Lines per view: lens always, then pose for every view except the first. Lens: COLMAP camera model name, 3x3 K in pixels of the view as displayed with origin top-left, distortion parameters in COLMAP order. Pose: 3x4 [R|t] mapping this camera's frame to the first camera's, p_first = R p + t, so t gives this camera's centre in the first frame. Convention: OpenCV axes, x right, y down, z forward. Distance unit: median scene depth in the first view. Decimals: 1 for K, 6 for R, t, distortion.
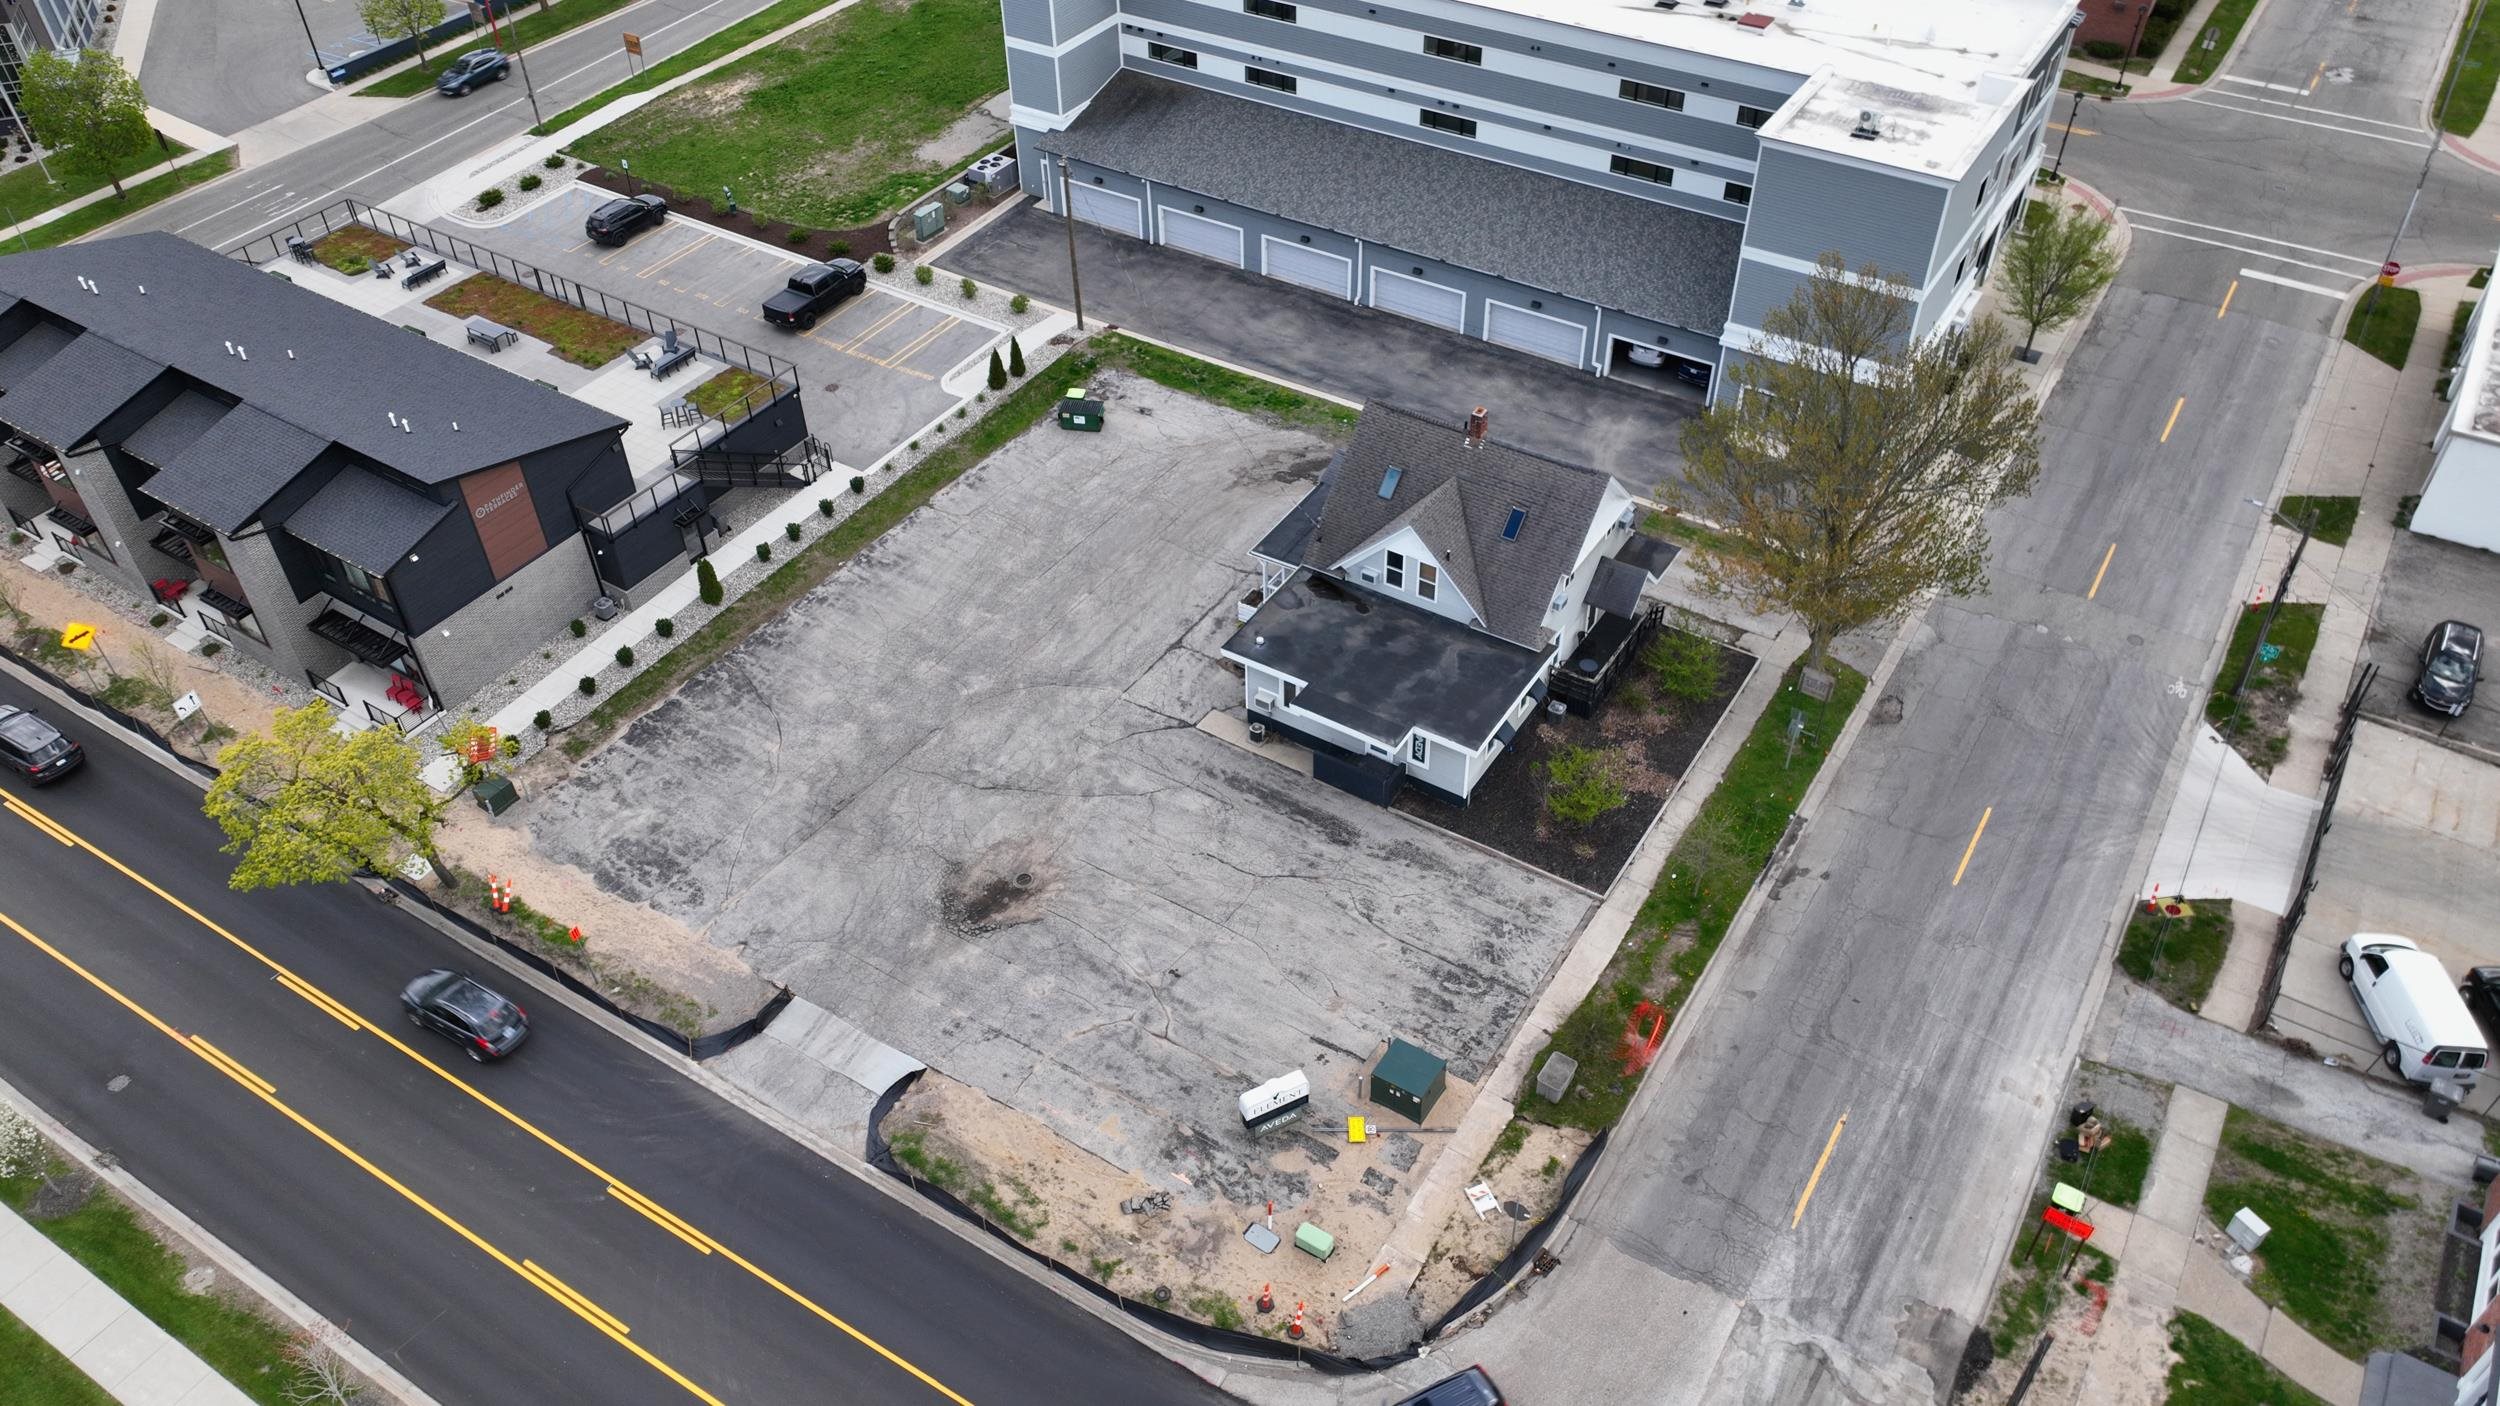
lens RADIAL K [[1793.5, 0, 1267.3], [0, 1793.5, 691.0], [0, 0, 1]] dist [0.008462, -0.003100]
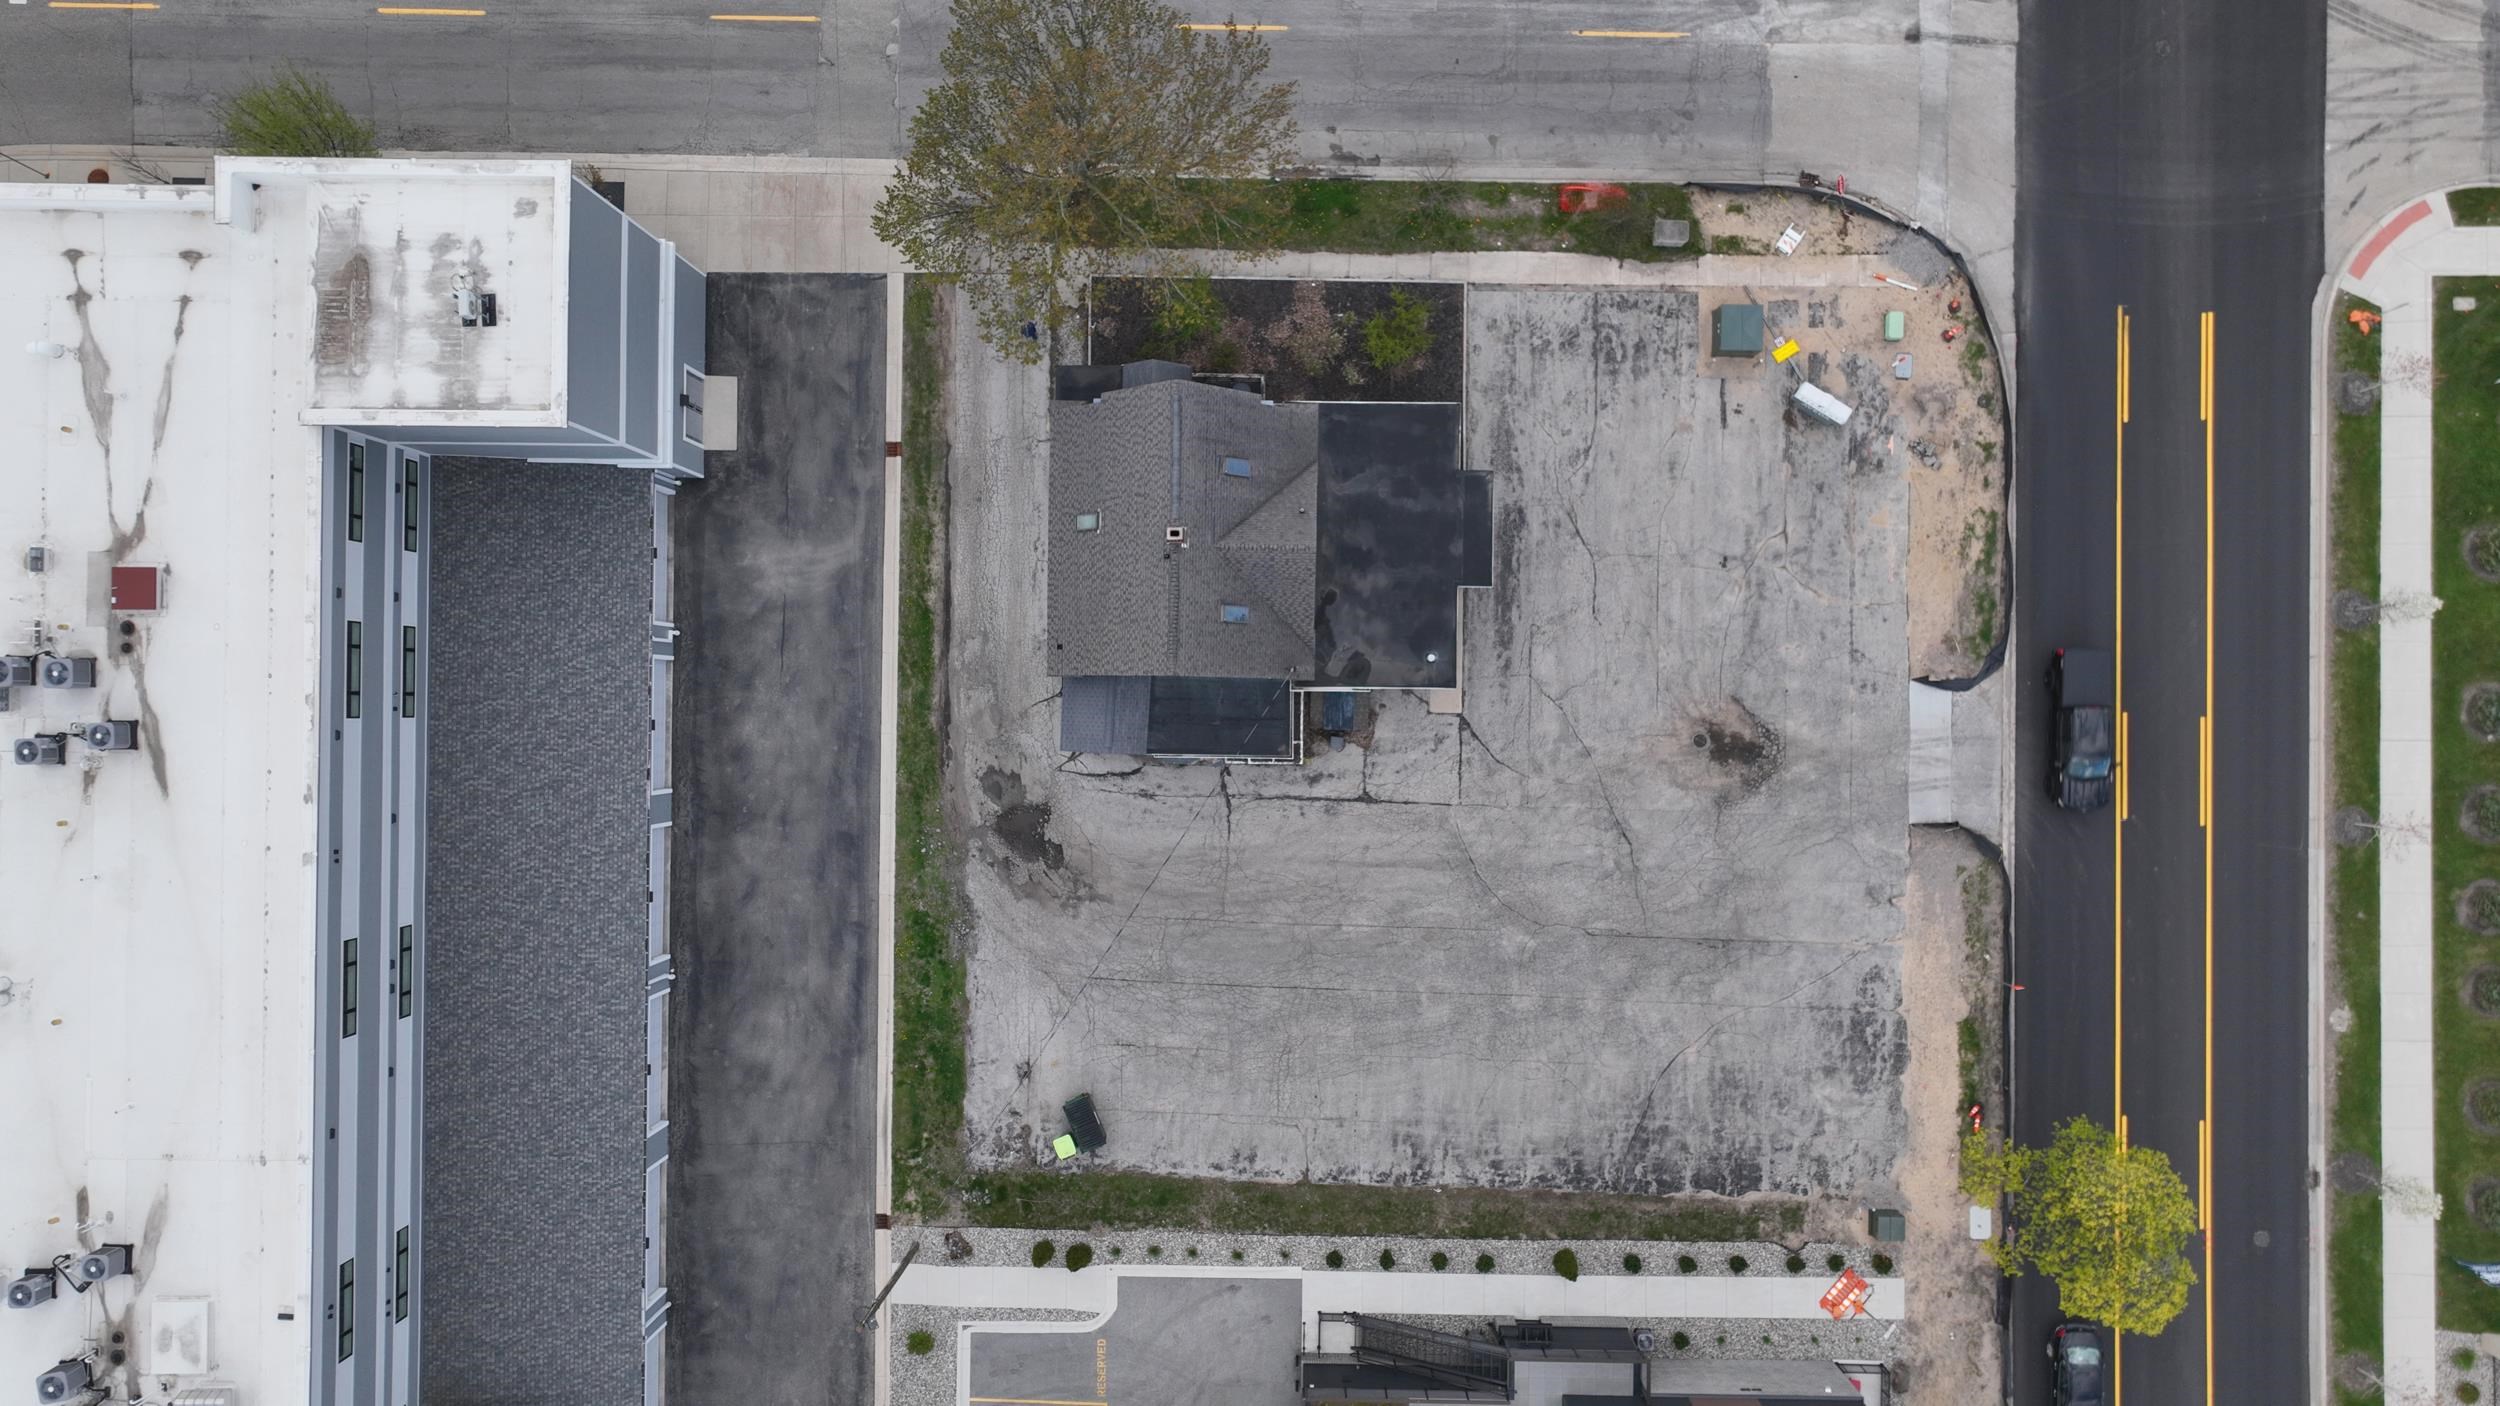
lens RADIAL K [[1793.5, 0, 1267.3], [0, 1793.5, 691.0], [0, 0, 1]] dist [0.008462, -0.003100]
pose [[-0.520683, -0.853404, 0.024283, 0.004111], [0.579389, -0.332323, 0.744225, -0.926218], [-0.627055, 0.401575, 0.667488, 0.438221]]
